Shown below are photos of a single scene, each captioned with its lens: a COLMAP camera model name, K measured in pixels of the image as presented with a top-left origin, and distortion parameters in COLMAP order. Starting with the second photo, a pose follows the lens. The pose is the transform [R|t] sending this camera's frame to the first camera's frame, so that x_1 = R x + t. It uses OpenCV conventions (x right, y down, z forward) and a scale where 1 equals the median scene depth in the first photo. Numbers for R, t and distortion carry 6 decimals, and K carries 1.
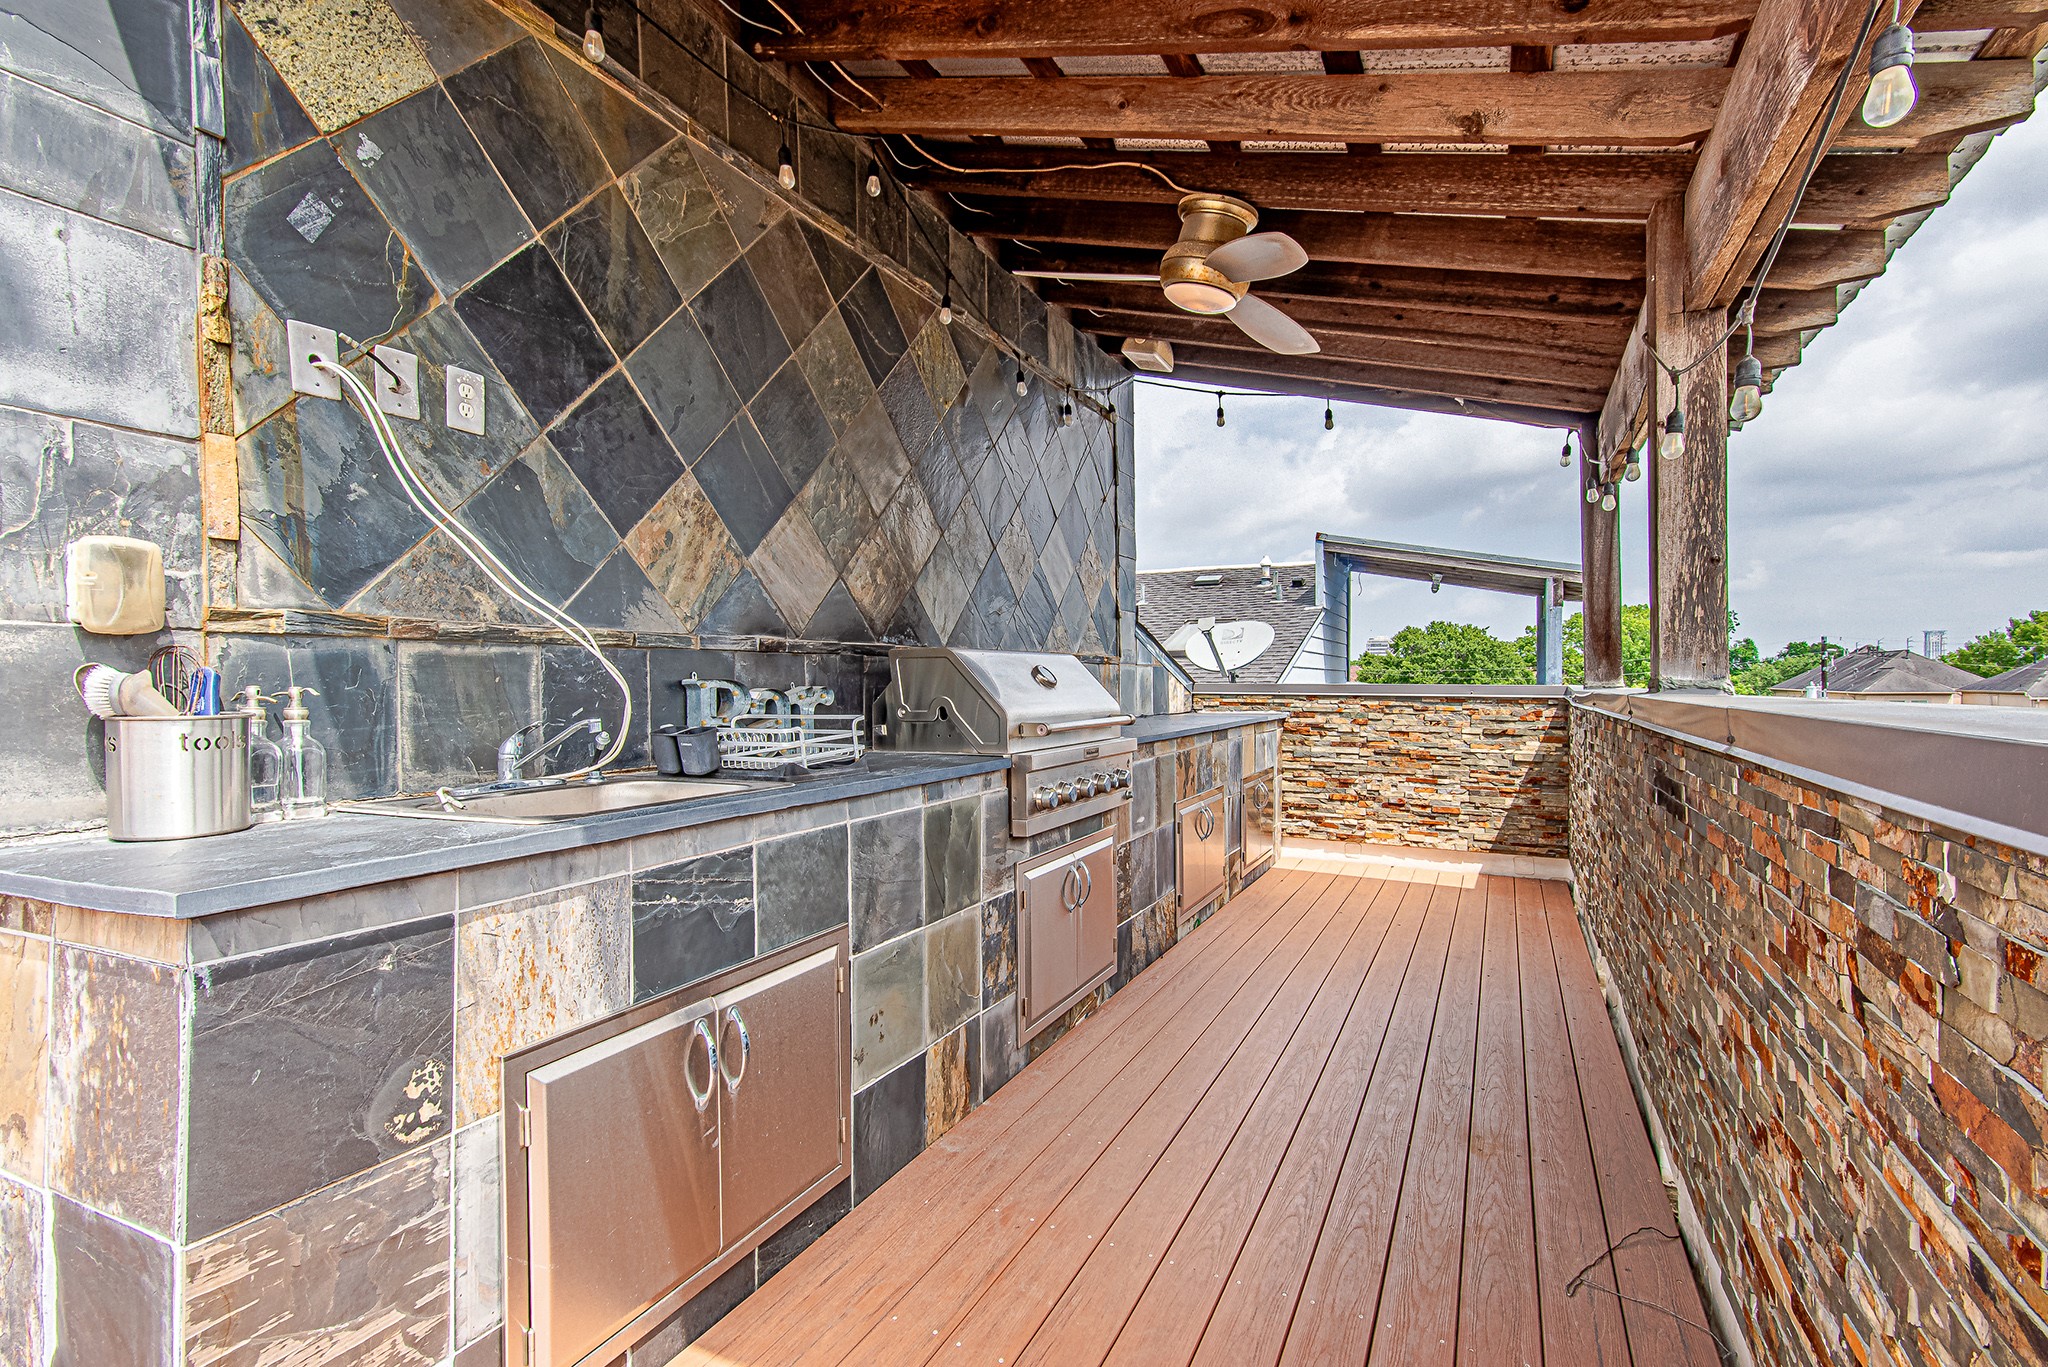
lens RADIAL K [[954.5, 0, 1026.9], [0, 954.5, 670.1], [0, 0, 1]] dist [0.016307, -0.000390]
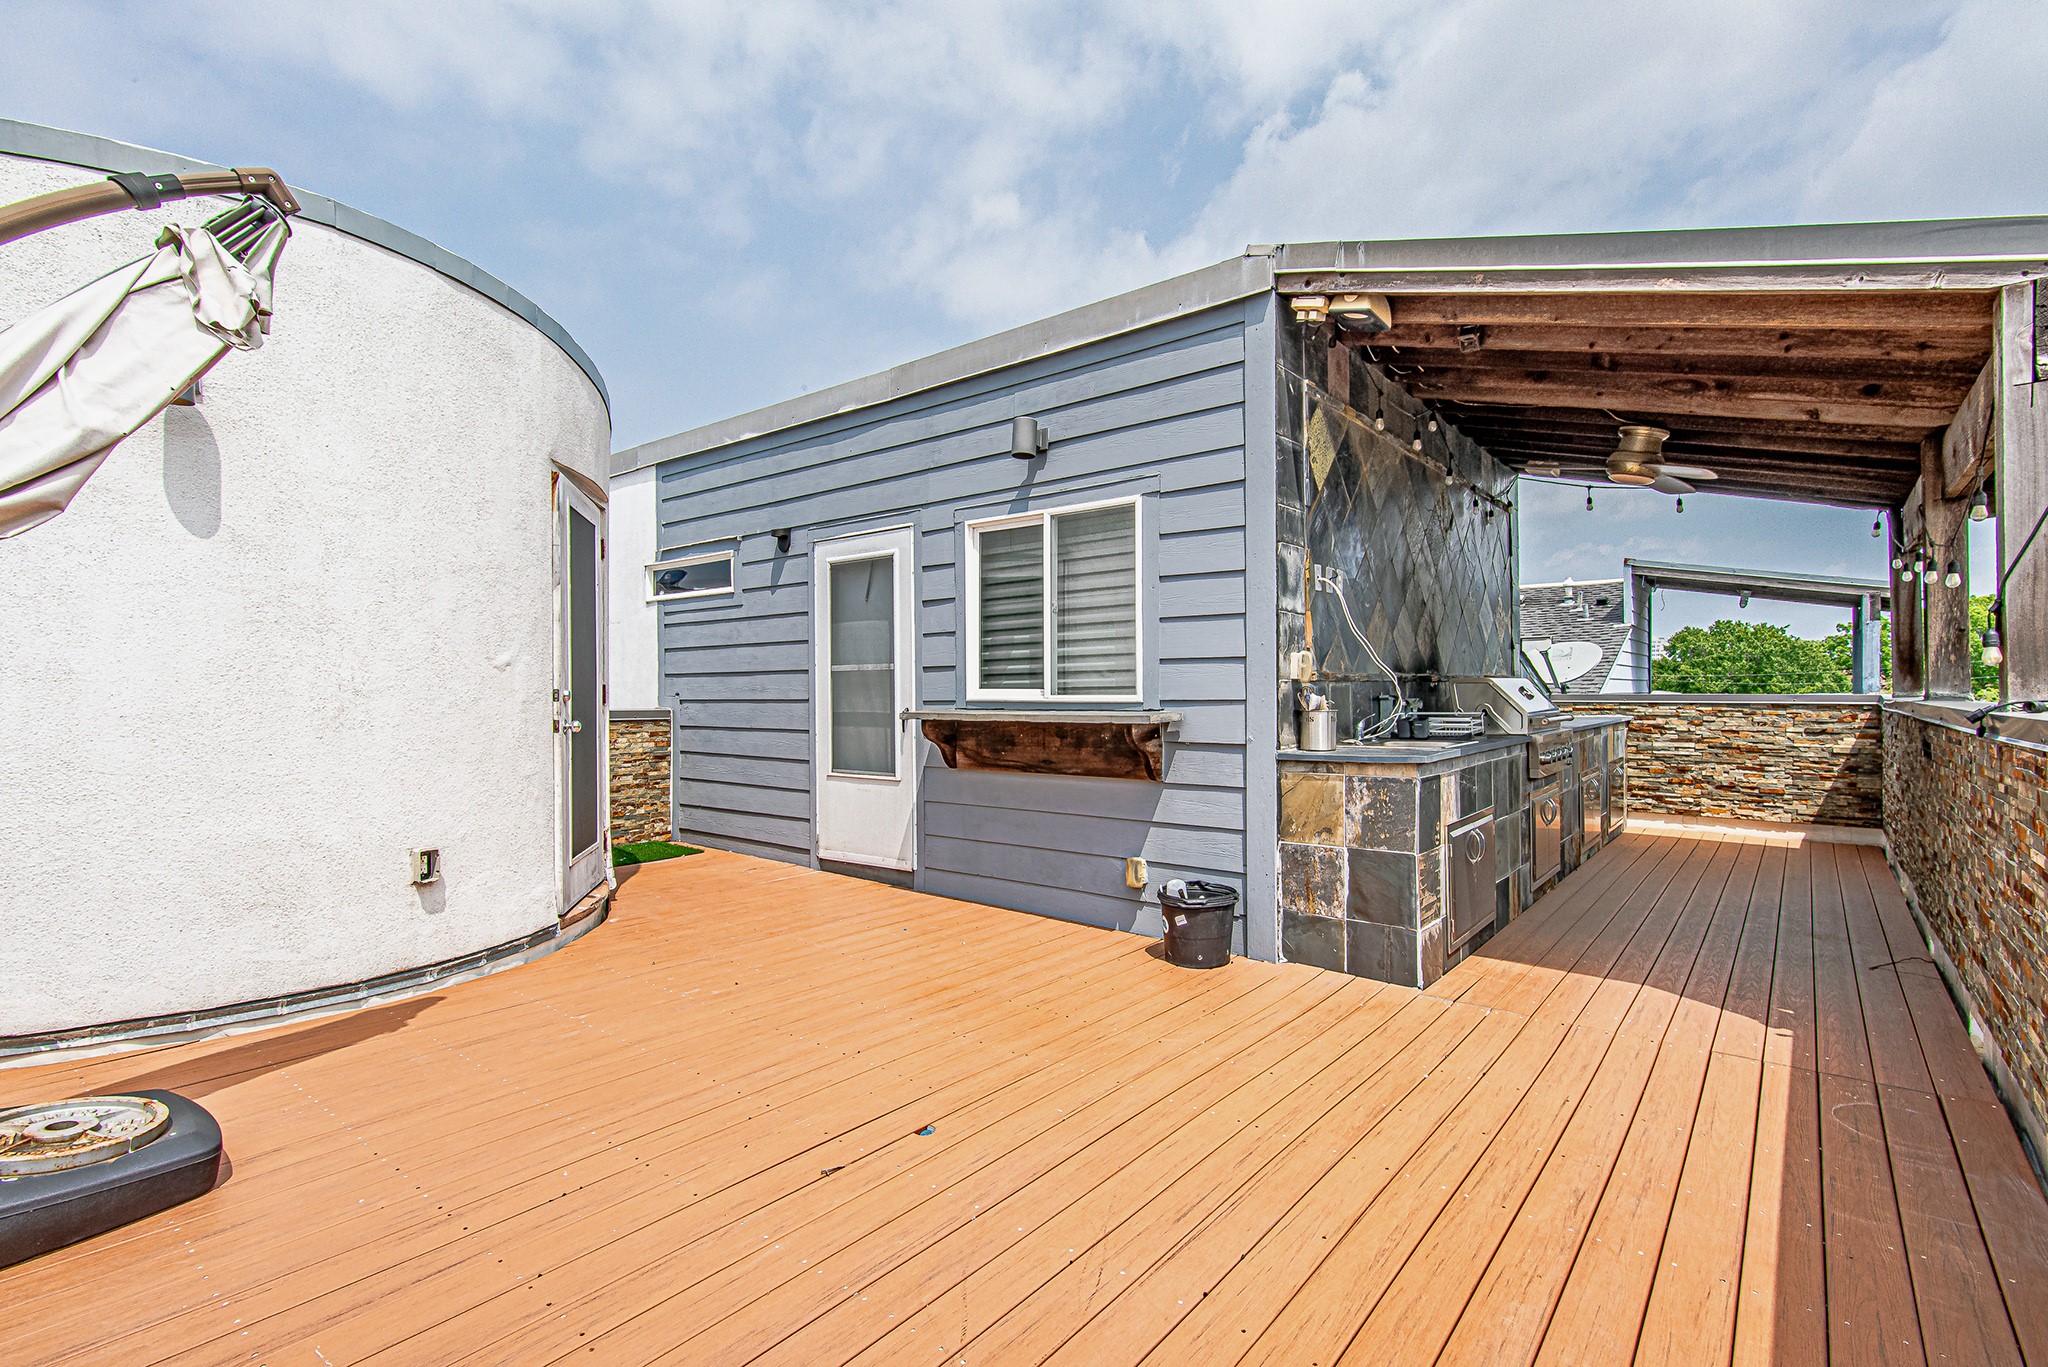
lens RADIAL K [[978.5, 0, 1024.0], [0, 978.5, 683.5], [0, 0, 1]] dist [0.009273, -0.000019]
pose [[0.977919, -0.007141, -0.208863, -0.276471], [0.008150, 0.999959, 0.003971, -0.013027], [0.208826, -0.005586, 0.977937, -0.518238]]
